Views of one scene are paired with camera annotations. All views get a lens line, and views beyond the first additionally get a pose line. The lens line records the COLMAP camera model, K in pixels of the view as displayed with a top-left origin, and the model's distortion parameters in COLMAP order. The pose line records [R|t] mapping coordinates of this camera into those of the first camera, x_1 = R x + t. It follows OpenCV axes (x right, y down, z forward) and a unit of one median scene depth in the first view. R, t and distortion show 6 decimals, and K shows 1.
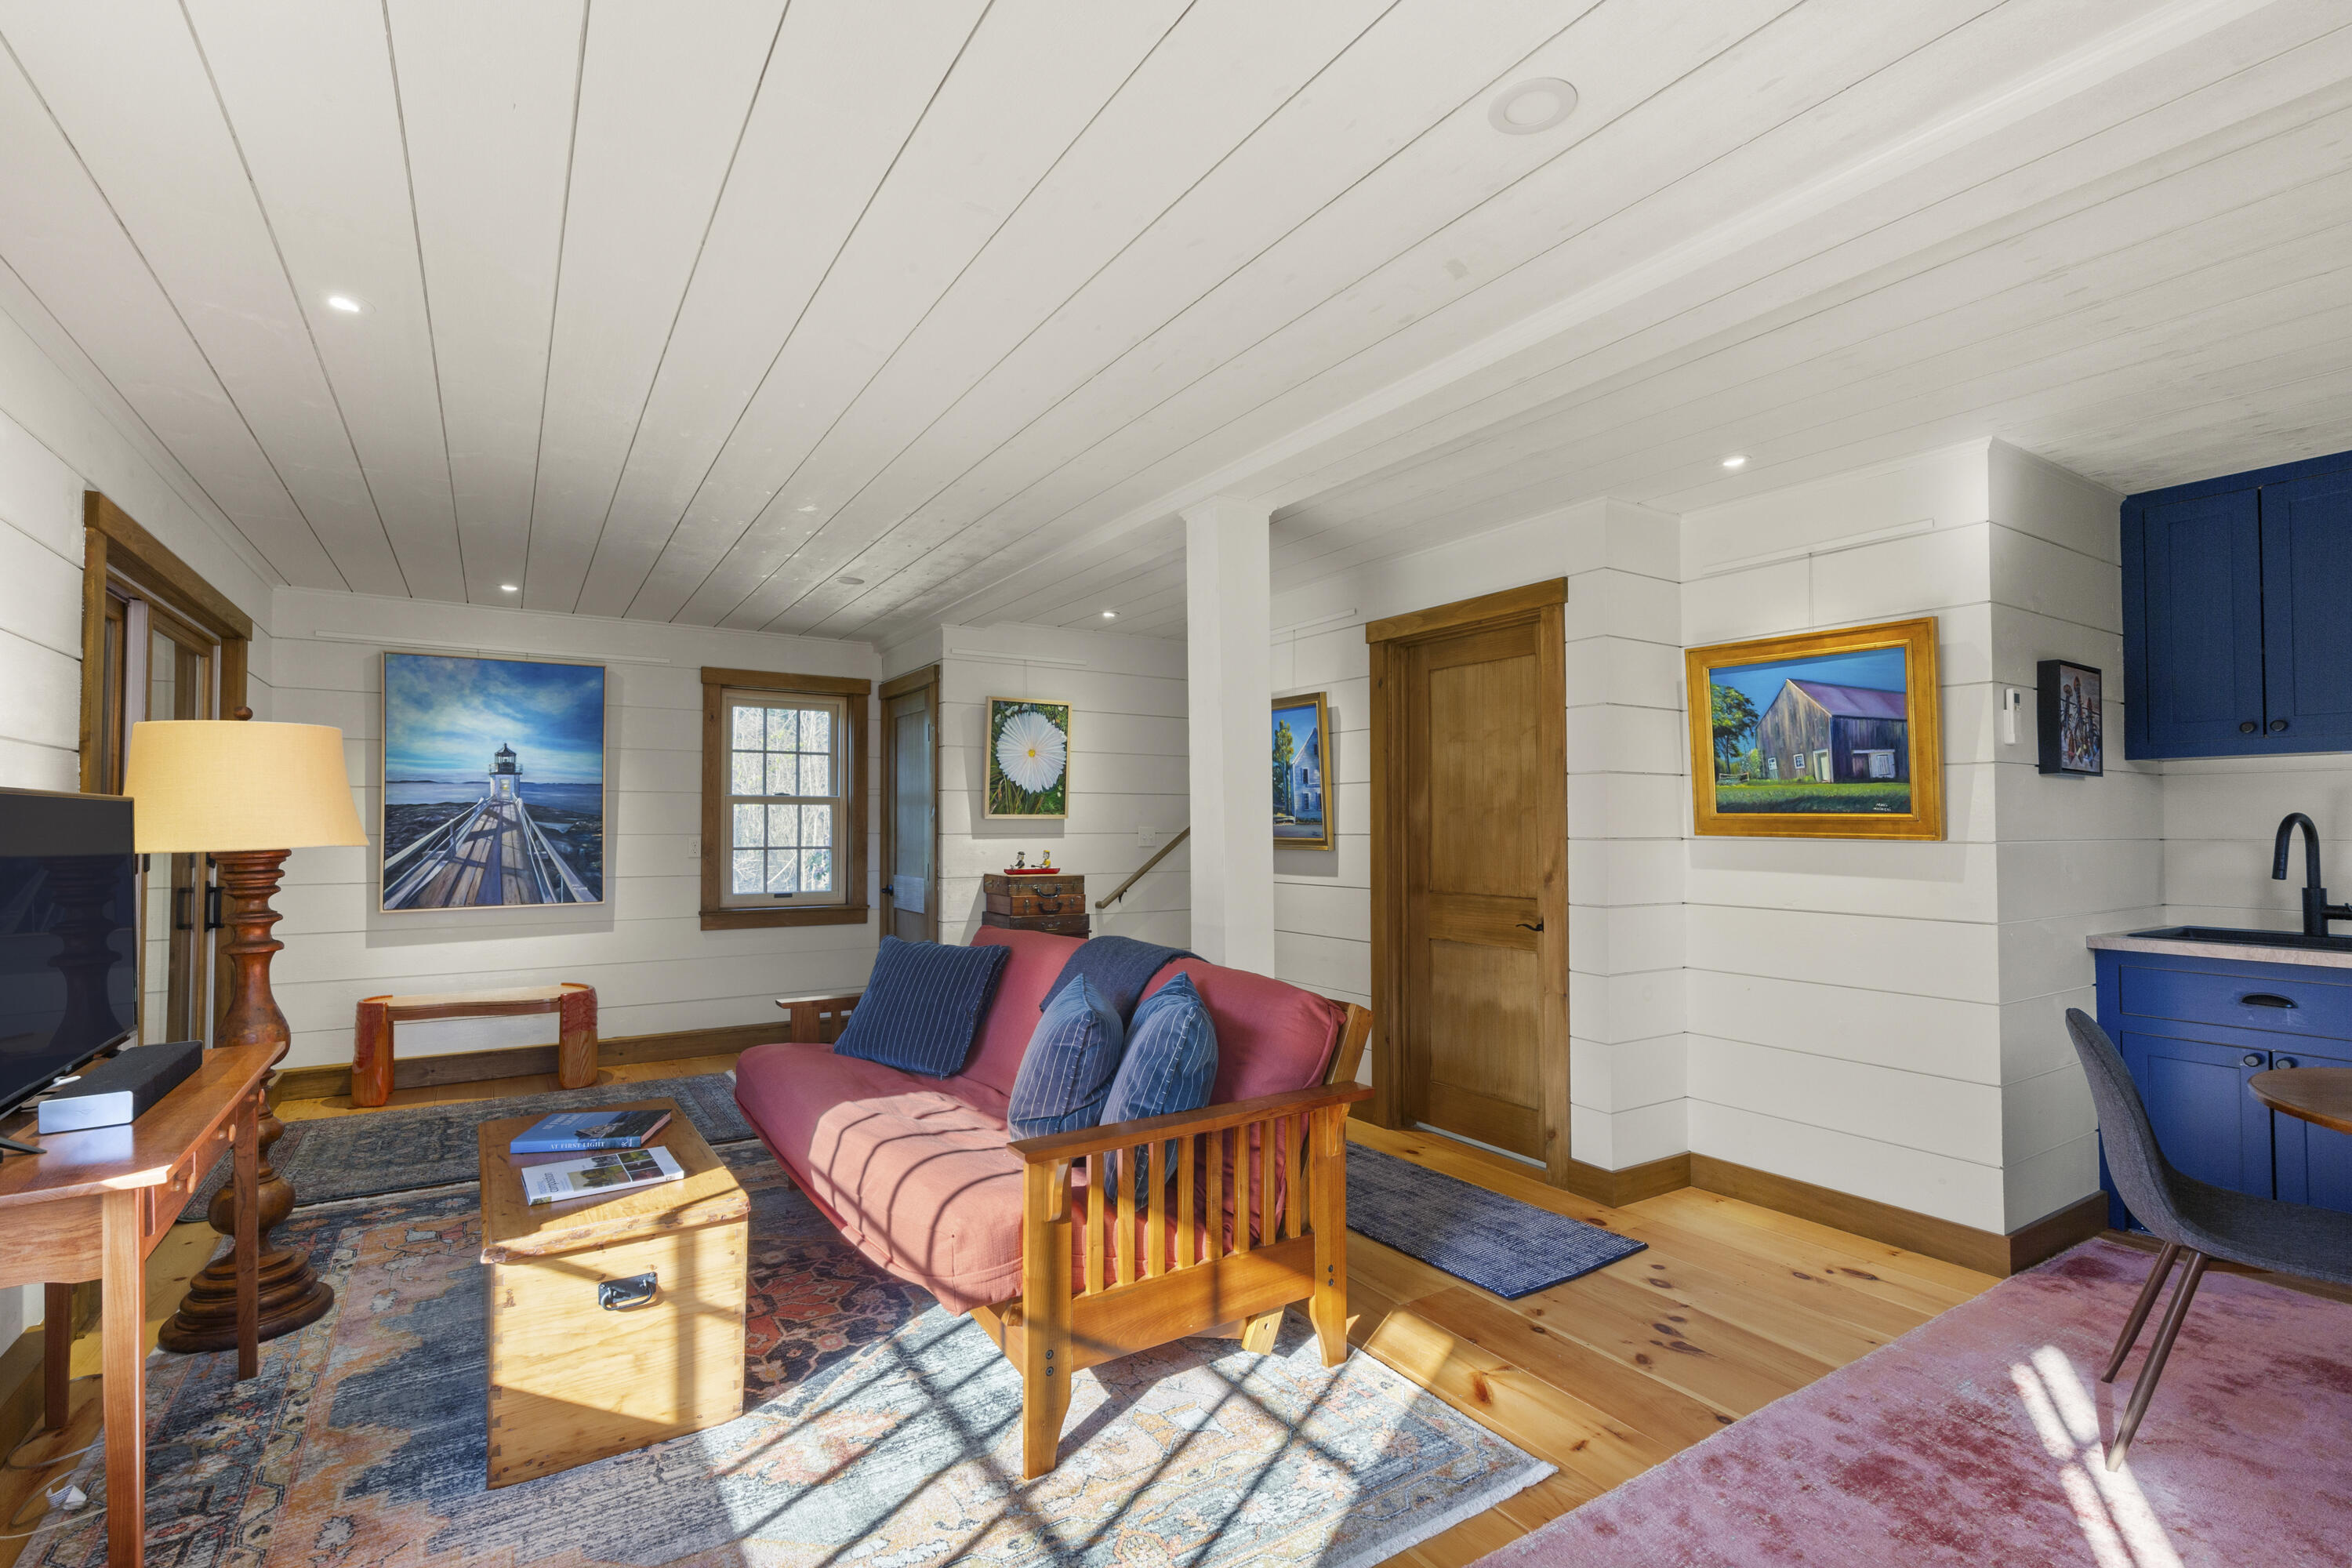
lens RADIAL K [[1073.8, 0, 1170.1], [0, 1073.8, 800.4], [0, 0, 1]] dist [-0.000567, 0.000035]
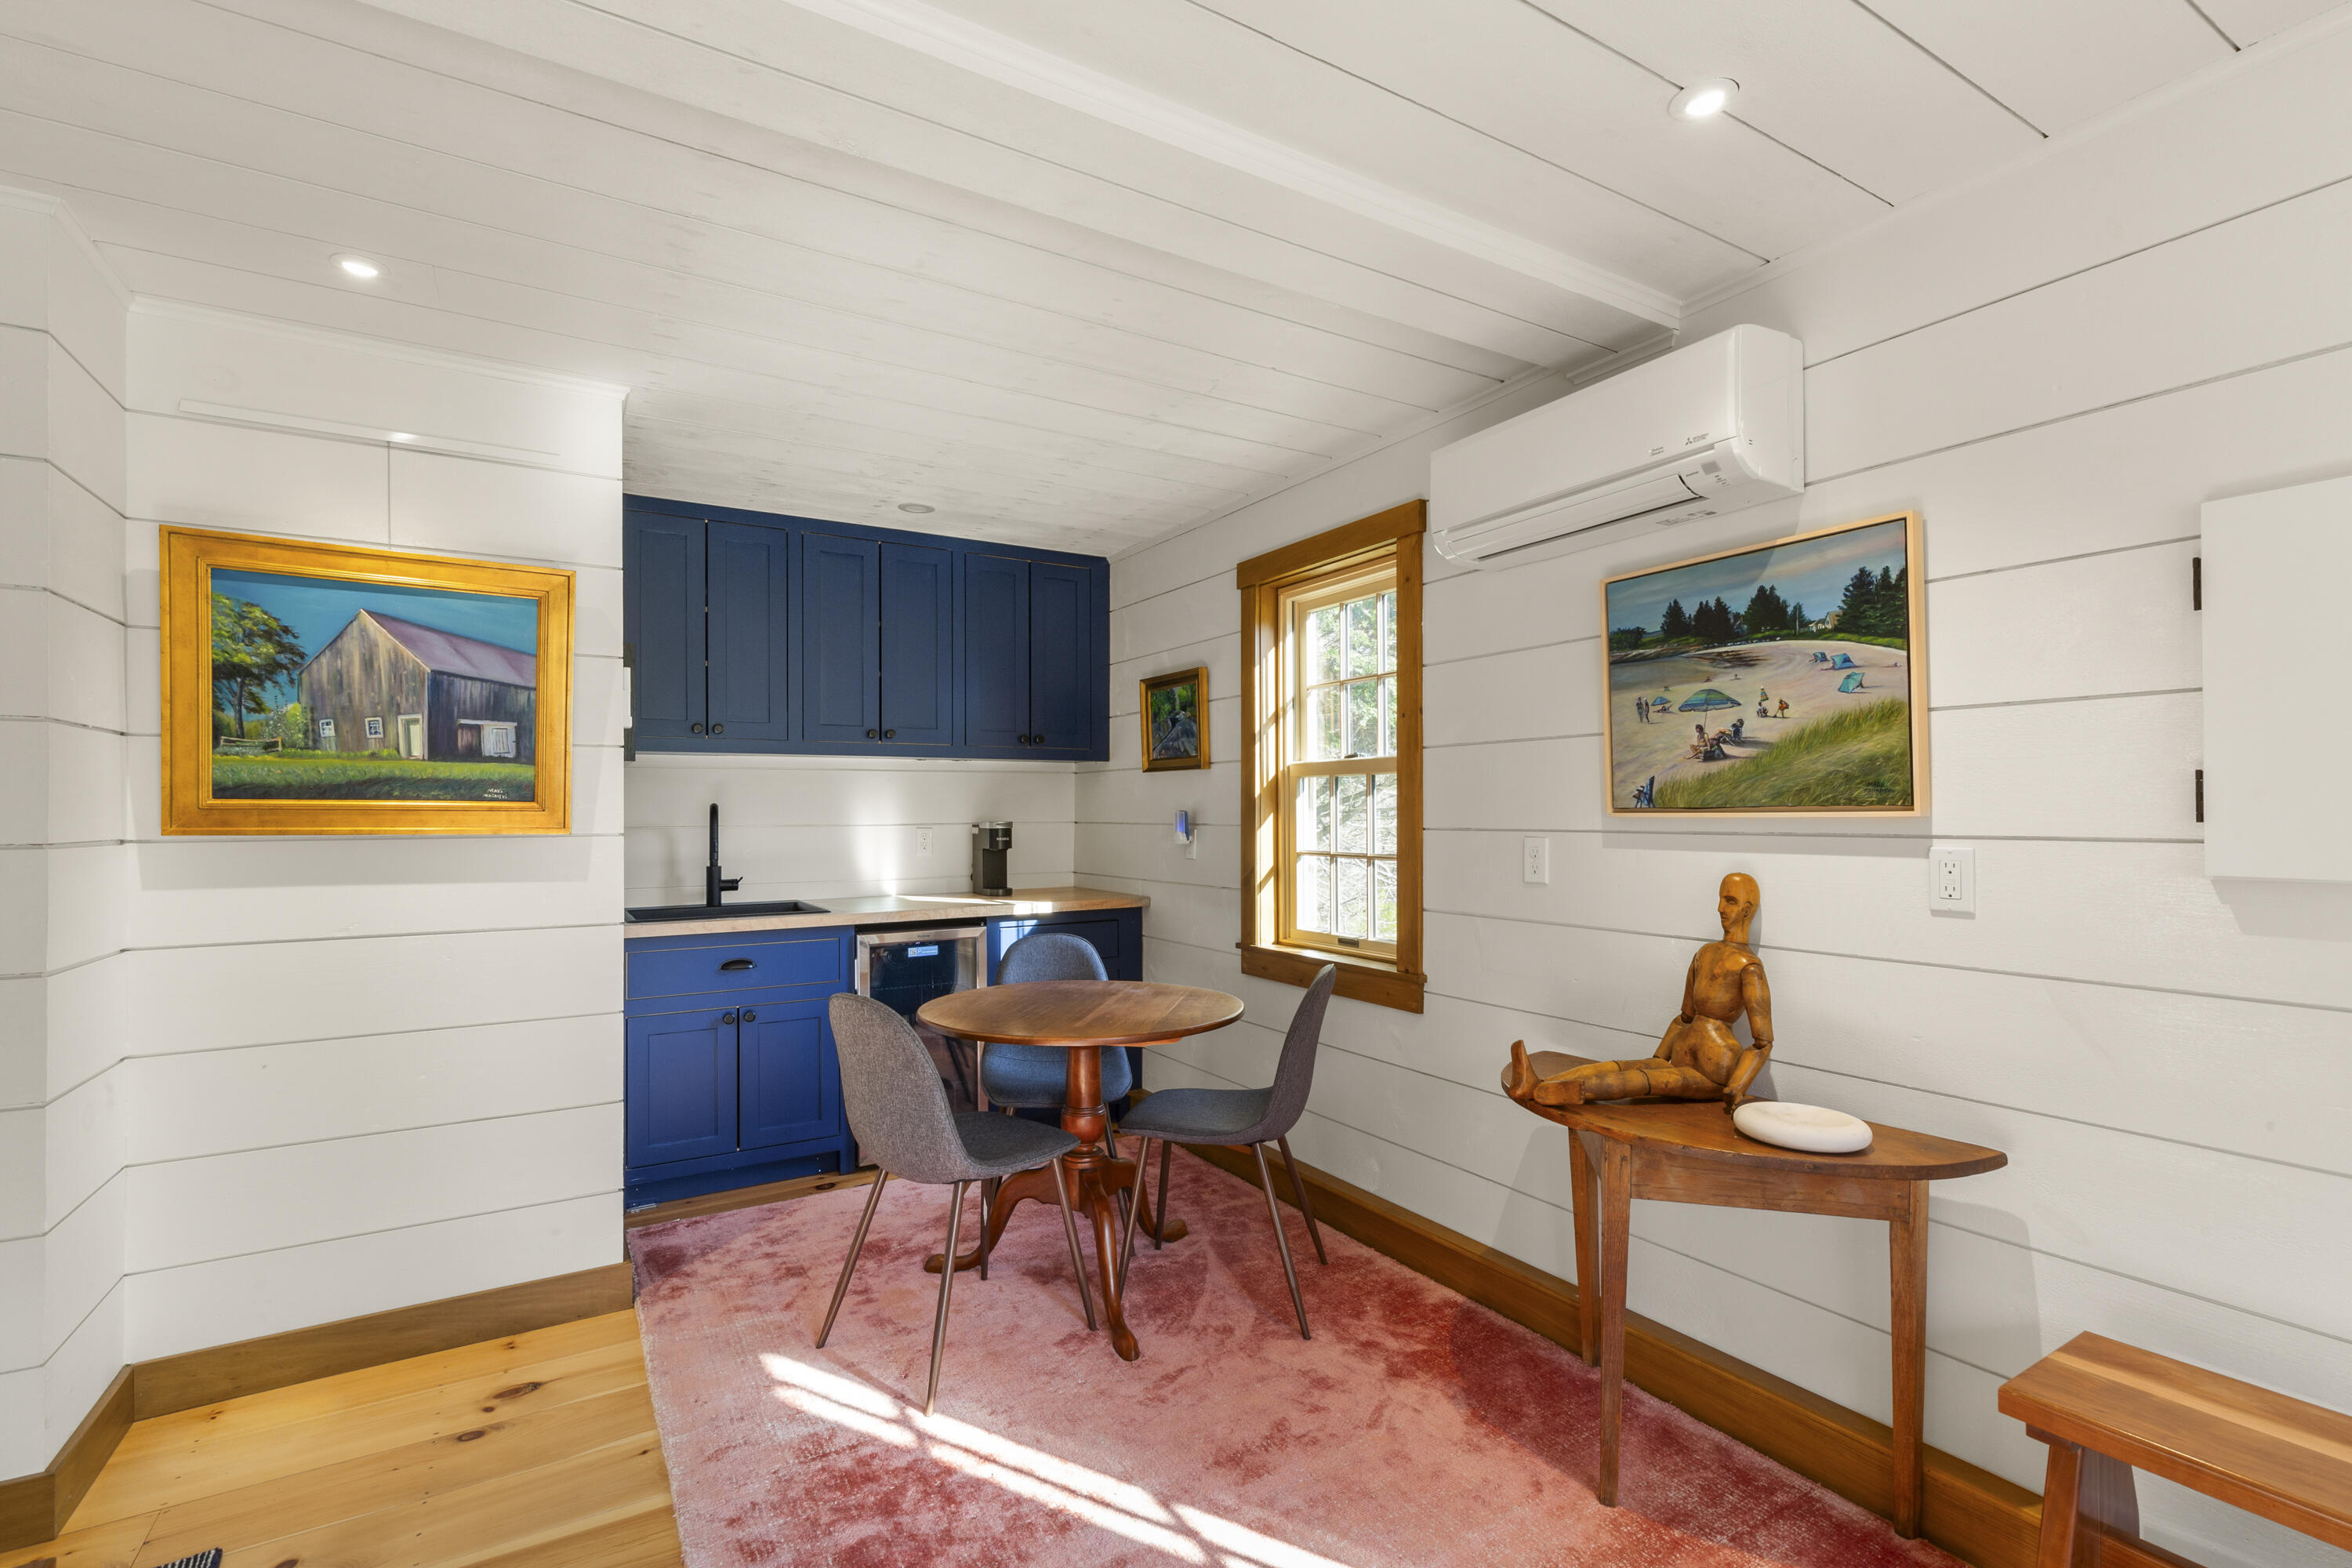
lens RADIAL K [[1073.8, 0, 1170.1], [0, 1073.8, 800.4], [0, 0, 1]] dist [-0.000567, 0.000035]
pose [[0.037942, 0.007307, 0.999253, -0.107508], [-0.018809, 0.999801, -0.006597, 0.006826], [-0.999103, -0.018545, 0.038072, 0.441956]]
